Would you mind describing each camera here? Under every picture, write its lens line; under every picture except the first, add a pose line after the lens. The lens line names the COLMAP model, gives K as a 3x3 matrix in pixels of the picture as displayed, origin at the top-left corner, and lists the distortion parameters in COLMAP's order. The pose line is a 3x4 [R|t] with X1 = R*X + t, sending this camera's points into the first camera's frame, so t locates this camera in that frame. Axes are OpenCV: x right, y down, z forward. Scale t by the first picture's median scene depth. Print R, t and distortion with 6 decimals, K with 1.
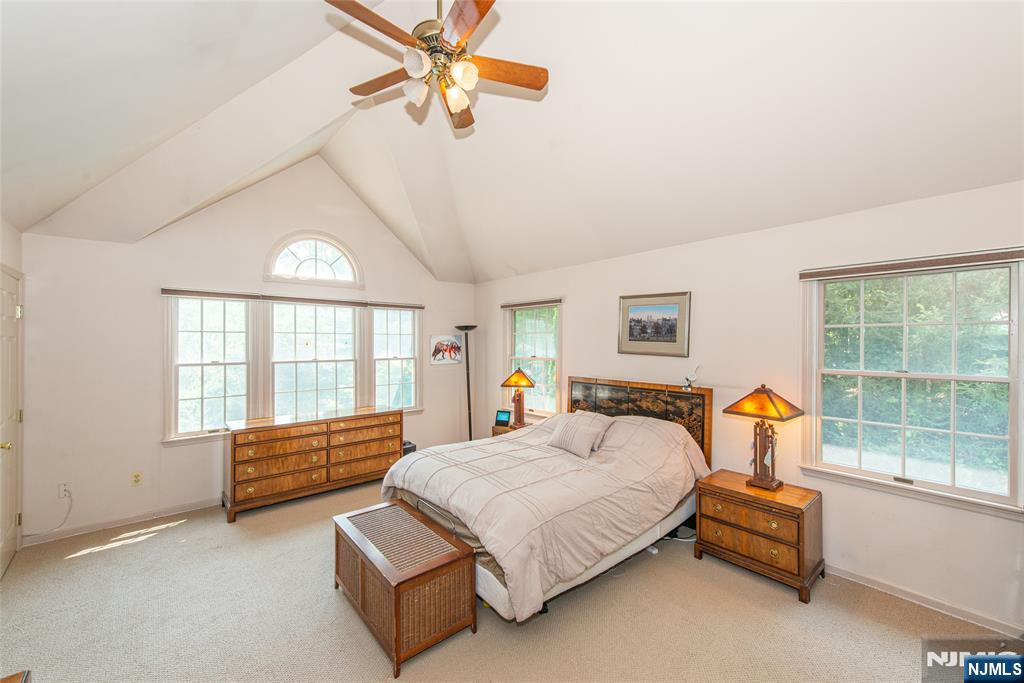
lens RADIAL K [[402.5, 0, 512.7], [0, 402.5, 345.3], [0, 0, 1]] dist [0.017699, -0.006454]
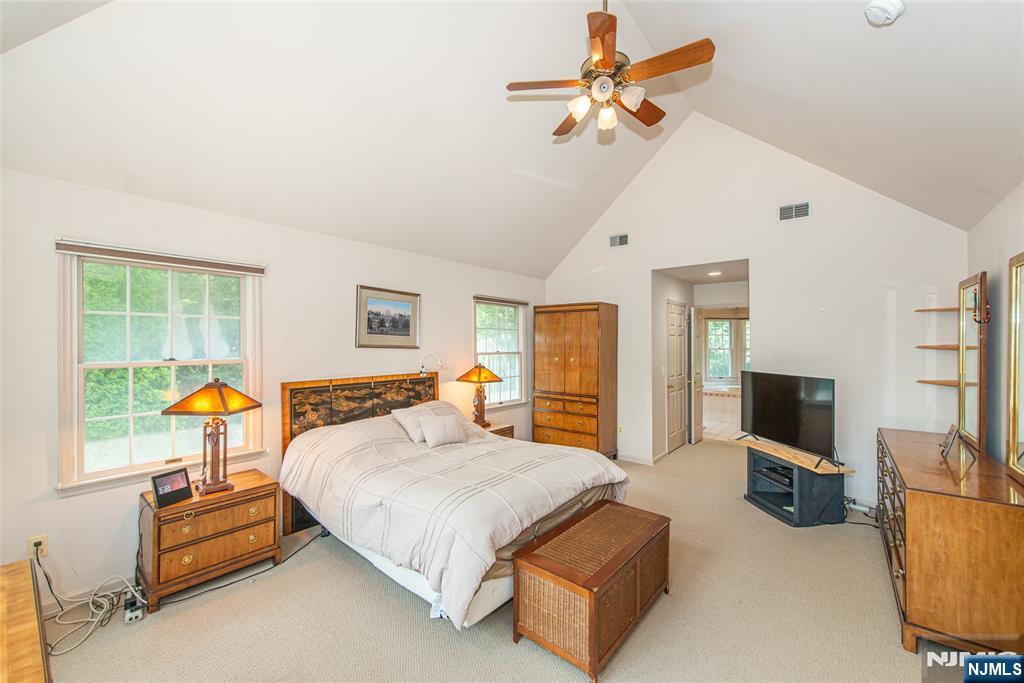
lens RADIAL K [[412.5, 0, 515.7], [0, 412.5, 343.6], [0, 0, 1]] dist [0.002929, 0.000122]
pose [[-0.190969, -0.017849, 0.981434, -0.756784], [-0.007279, 0.999833, 0.016767, -0.007355], [-0.981569, -0.003942, -0.191067, 0.874231]]
